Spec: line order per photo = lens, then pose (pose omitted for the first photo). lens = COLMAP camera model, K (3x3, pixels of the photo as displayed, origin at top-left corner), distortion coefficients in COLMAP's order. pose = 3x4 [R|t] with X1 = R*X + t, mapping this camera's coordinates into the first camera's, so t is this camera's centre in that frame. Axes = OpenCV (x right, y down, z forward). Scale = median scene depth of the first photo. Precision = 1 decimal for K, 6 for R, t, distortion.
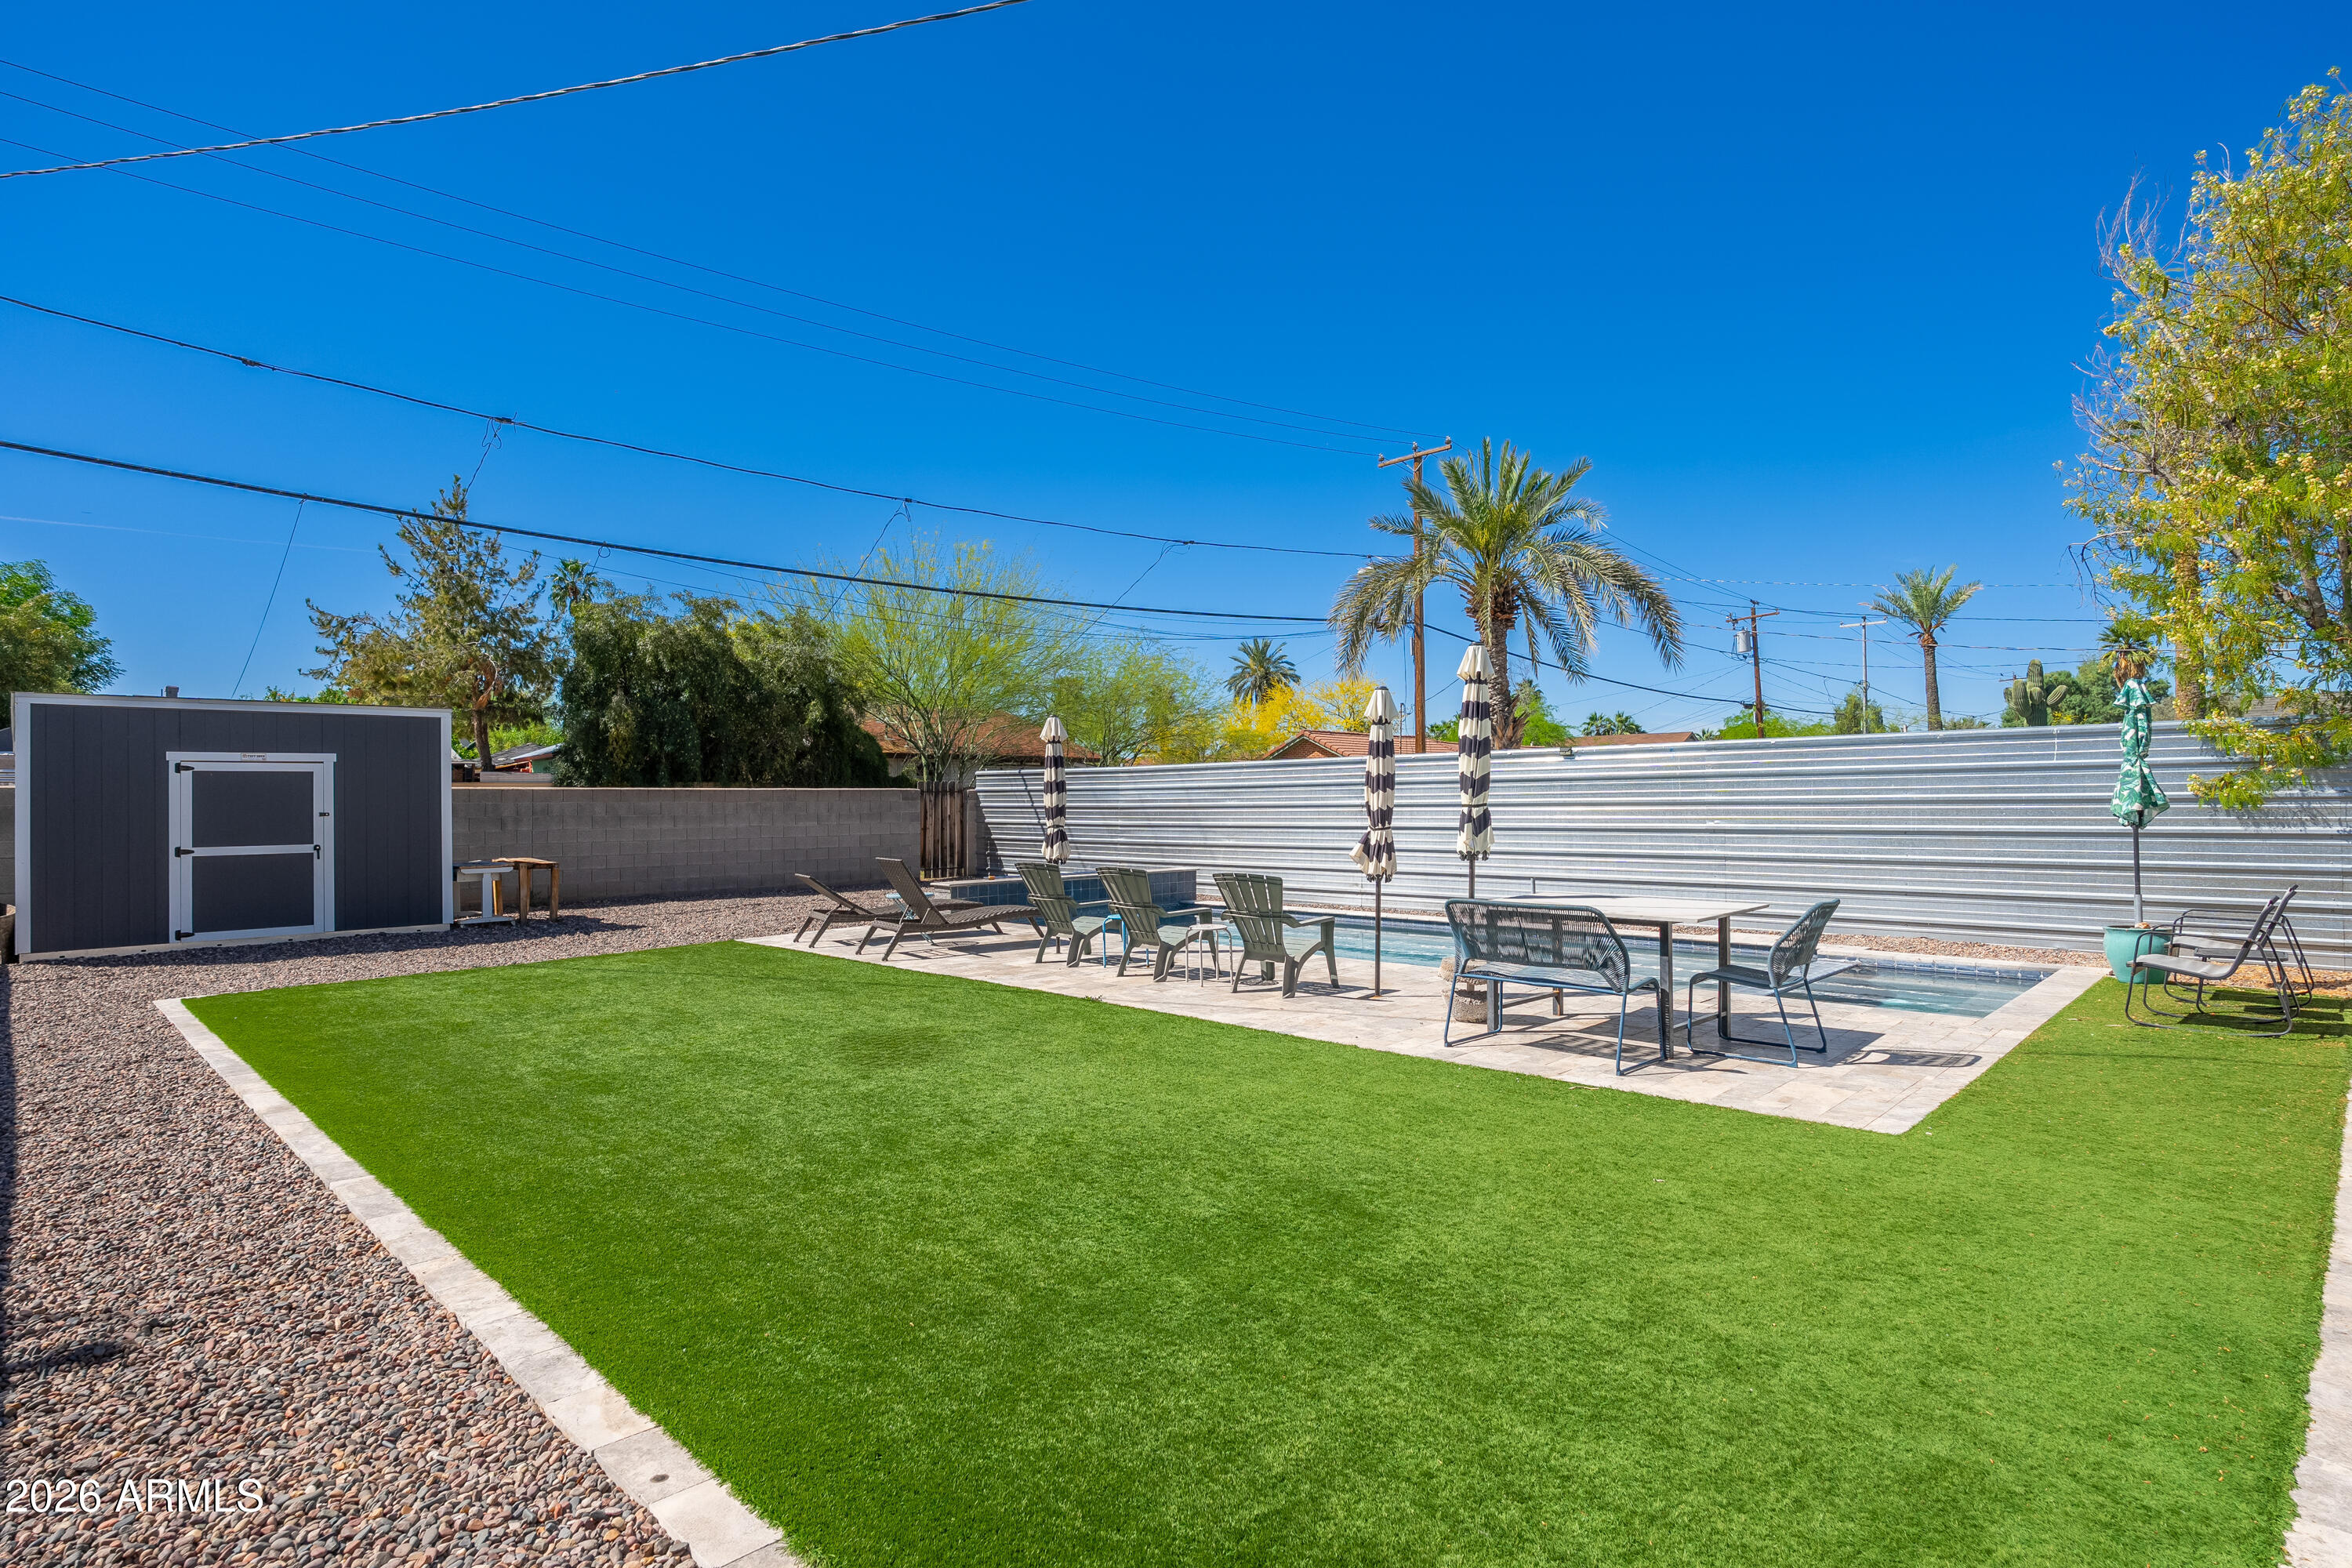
lens RADIAL K [[1187.7, 0, 1176.0], [0, 1187.7, 784.0], [0, 0, 1]] dist [-0.001625, -0.000121]
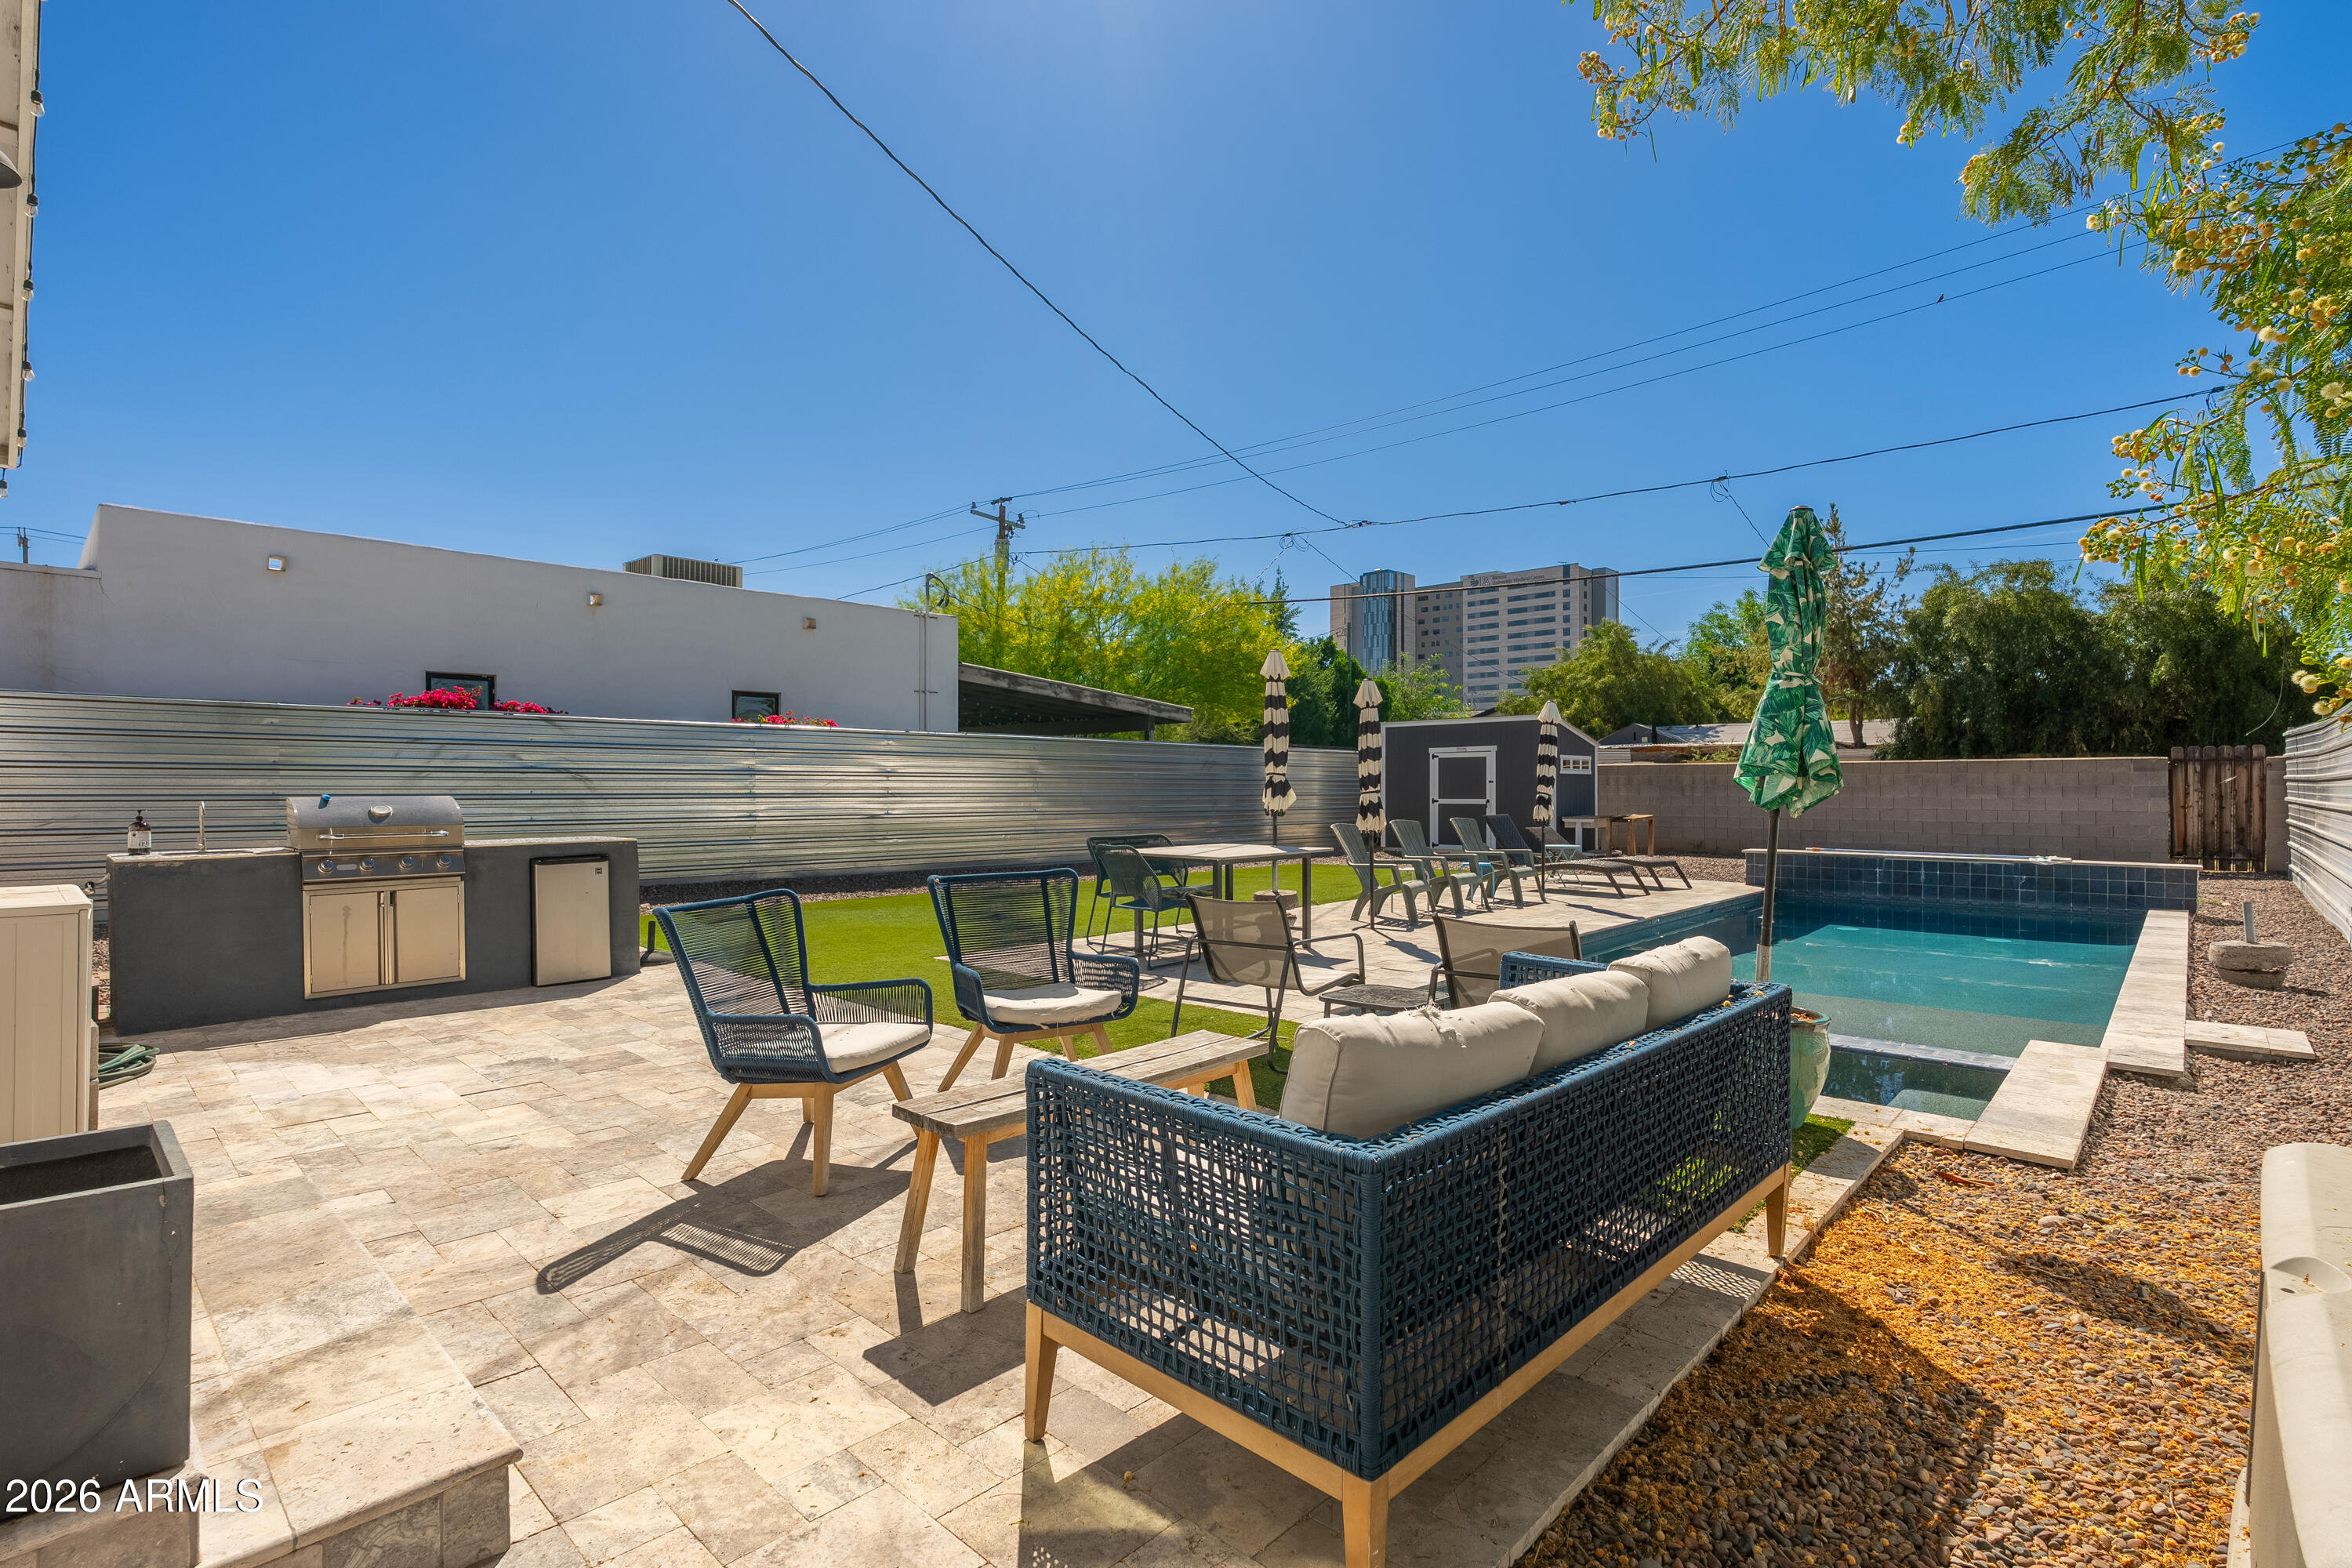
lens RADIAL K [[1105.4, 0, 1181.8], [0, 1105.4, 787.8], [0, 0, 1]] dist [-0.002859, -0.000335]
pose [[0.041026, 0.010527, -0.999103, 0.595870], [0.016308, 0.999804, 0.011204, 0.006641], [0.999025, -0.016753, 0.040846, 0.349461]]
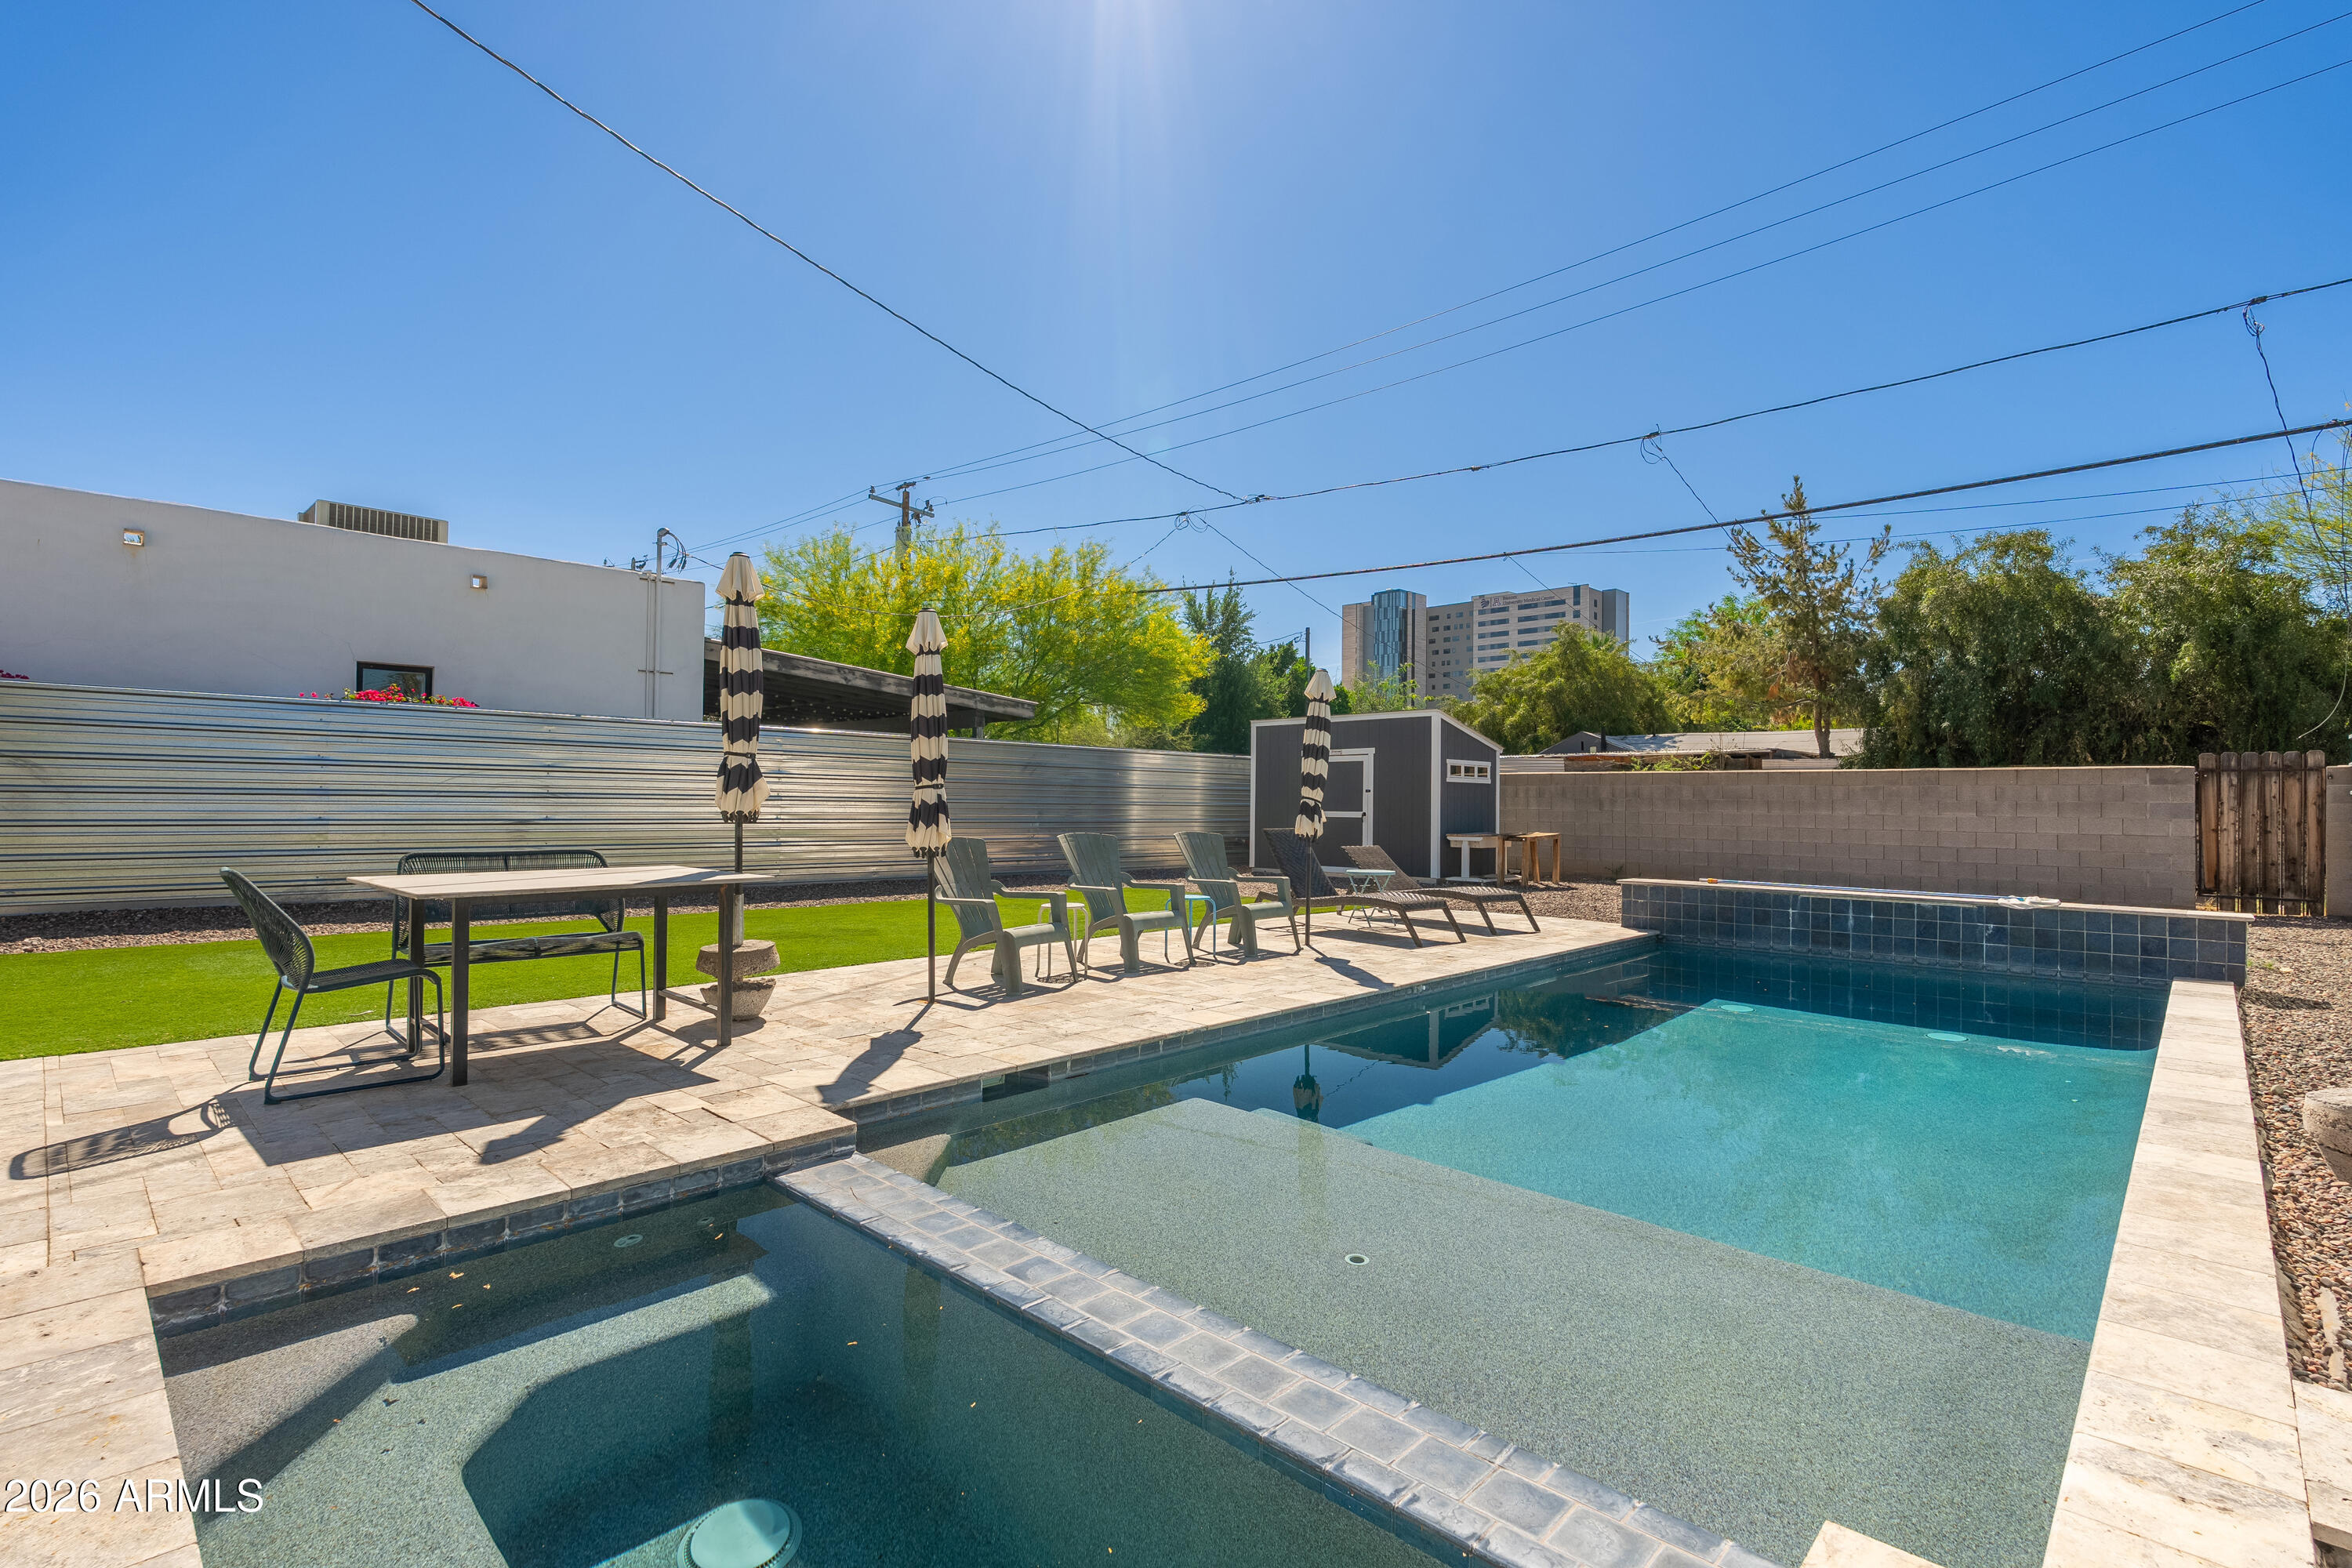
lens RADIAL K [[1085.0, 0, 1179.5], [0, 1085.0, 787.8], [0, 0, 1]] dist [-0.002402, -0.000213]
pose [[0.022376, -0.003129, -0.999745, 0.405625], [0.004642, 0.999985, -0.003026, 0.017507], [0.999739, -0.004573, 0.022391, 0.527582]]
